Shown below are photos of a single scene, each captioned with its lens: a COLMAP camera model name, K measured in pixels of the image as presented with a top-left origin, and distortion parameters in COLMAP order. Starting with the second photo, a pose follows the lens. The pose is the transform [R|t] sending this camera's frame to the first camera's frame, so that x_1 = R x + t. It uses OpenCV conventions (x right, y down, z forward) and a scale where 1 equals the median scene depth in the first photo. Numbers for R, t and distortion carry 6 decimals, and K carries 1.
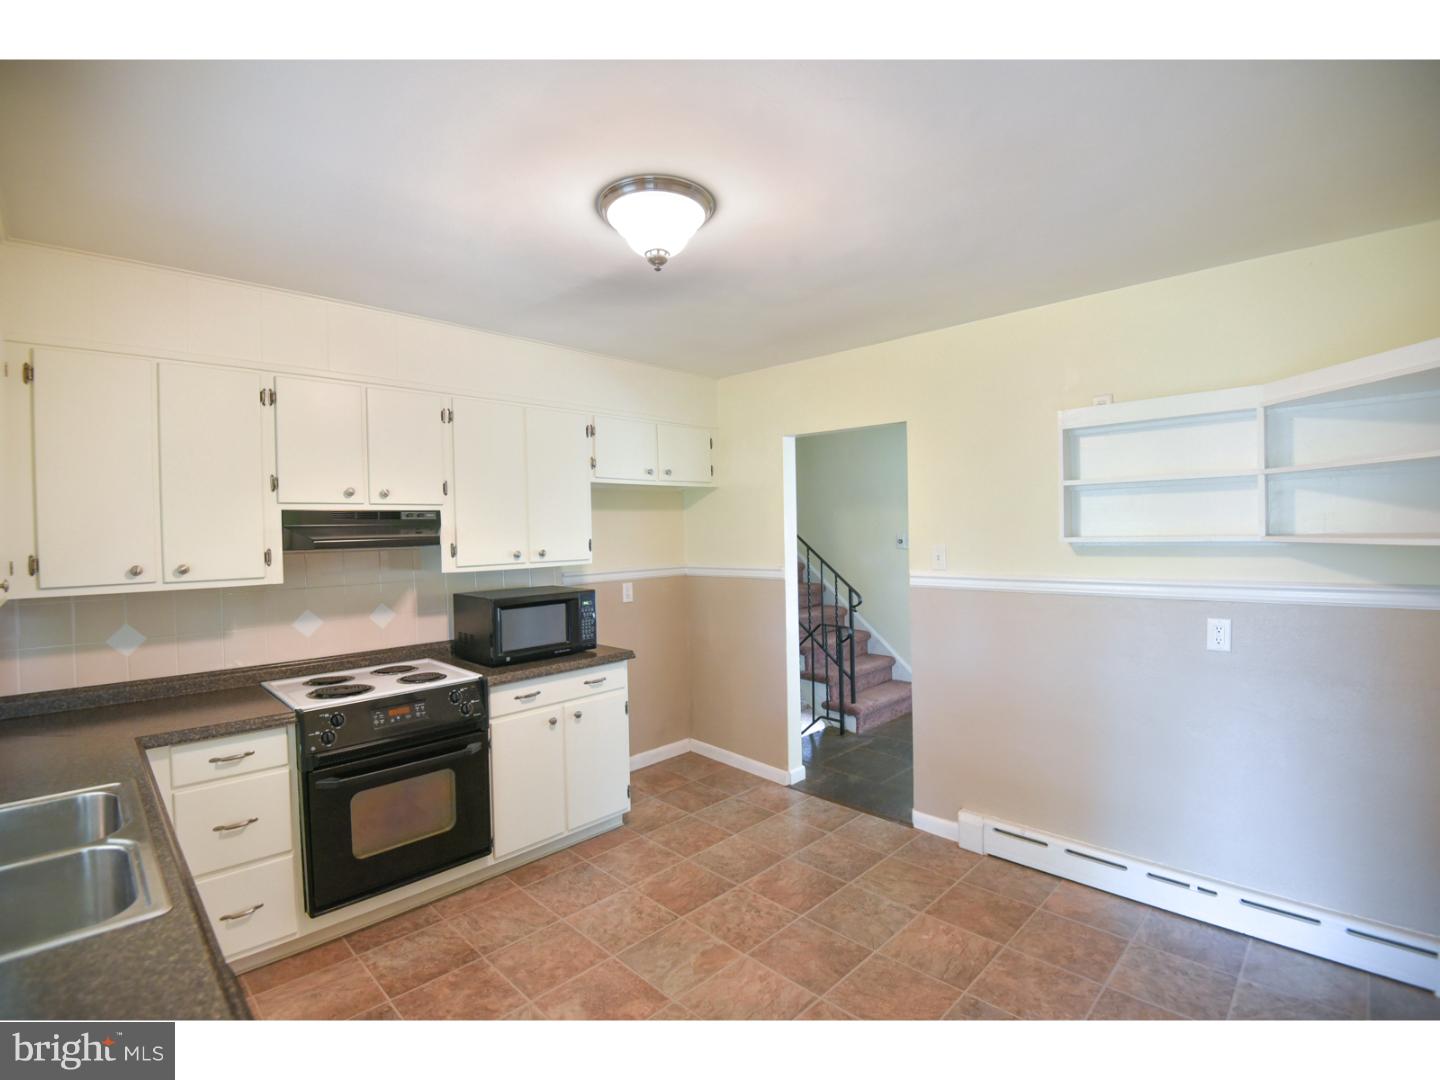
lens RADIAL K [[680.1, 0, 710.6], [0, 680.1, 526.8], [0, 0, 1]] dist [0.000080, -0.020024]
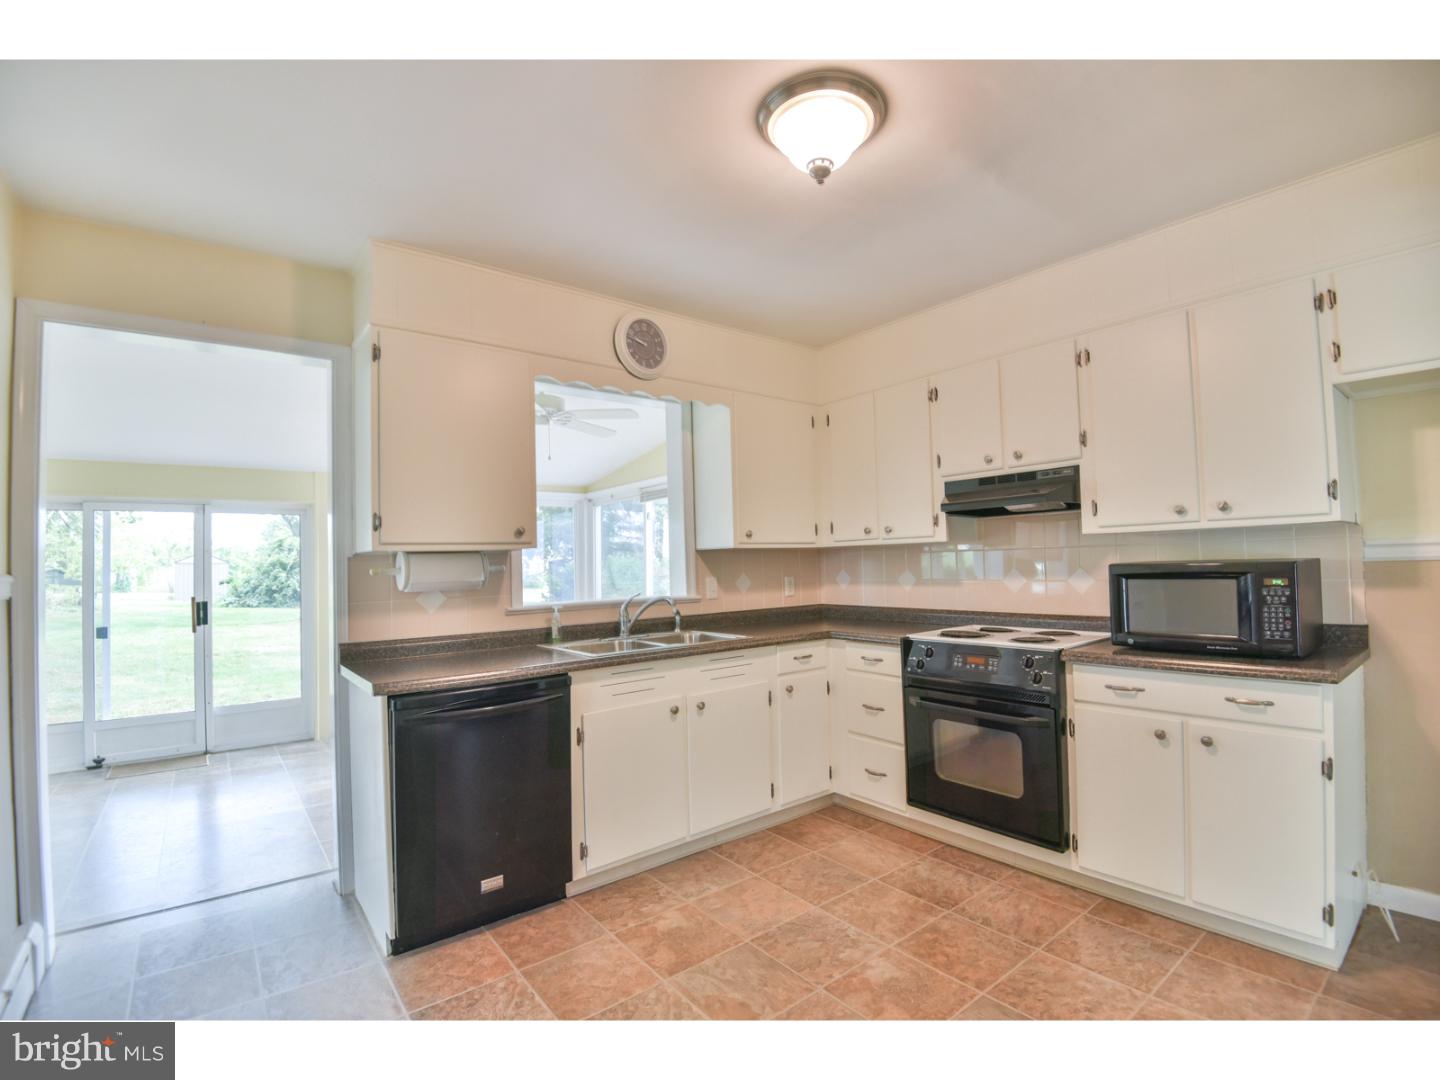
lens RADIAL K [[678.1, 0, 725.2], [0, 678.1, 540.6], [0, 0, 1]] dist [-0.001250, -0.027289]
pose [[-0.112219, -0.015637, -0.993560, 0.585655], [0.025406, 0.999504, -0.018600, 0.087680], [0.993359, -0.027330, -0.111766, 0.678640]]
